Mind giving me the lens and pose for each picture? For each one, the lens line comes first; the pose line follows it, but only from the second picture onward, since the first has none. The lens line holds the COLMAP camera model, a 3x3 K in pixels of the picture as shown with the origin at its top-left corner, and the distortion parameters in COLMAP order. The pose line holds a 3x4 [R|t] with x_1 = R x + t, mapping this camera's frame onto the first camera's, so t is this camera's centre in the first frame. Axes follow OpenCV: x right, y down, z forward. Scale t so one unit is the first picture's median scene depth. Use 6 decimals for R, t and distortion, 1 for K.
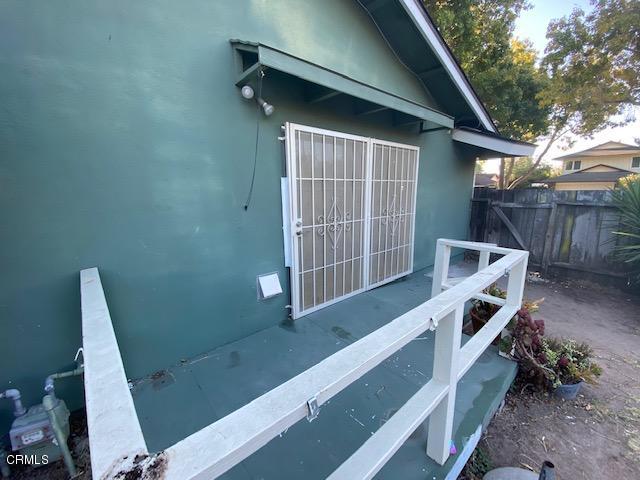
lens RADIAL K [[257.9, 0, 320.2], [0, 257.9, 242.7], [0, 0, 1]] dist [-0.002320, -0.010567]
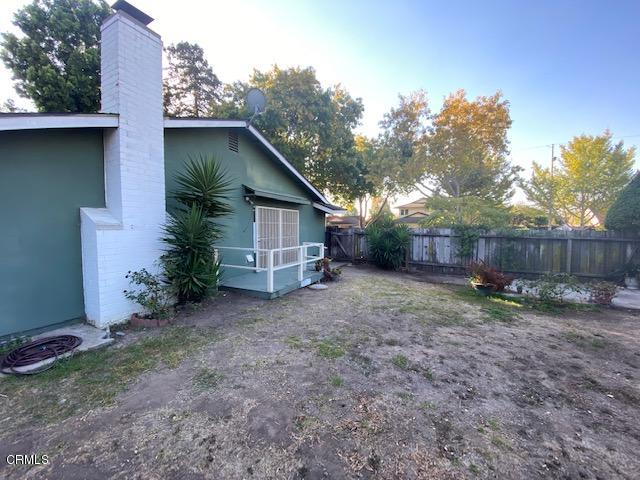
lens RADIAL K [[257.9, 0, 322.2], [0, 257.9, 240.3], [0, 0, 1]] dist [-0.002320, -0.010567]
pose [[0.920716, -0.004365, 0.390210, -0.367806], [0.061933, 0.988898, -0.135071, 0.259310], [-0.385288, 0.148529, 0.910765, -1.278169]]
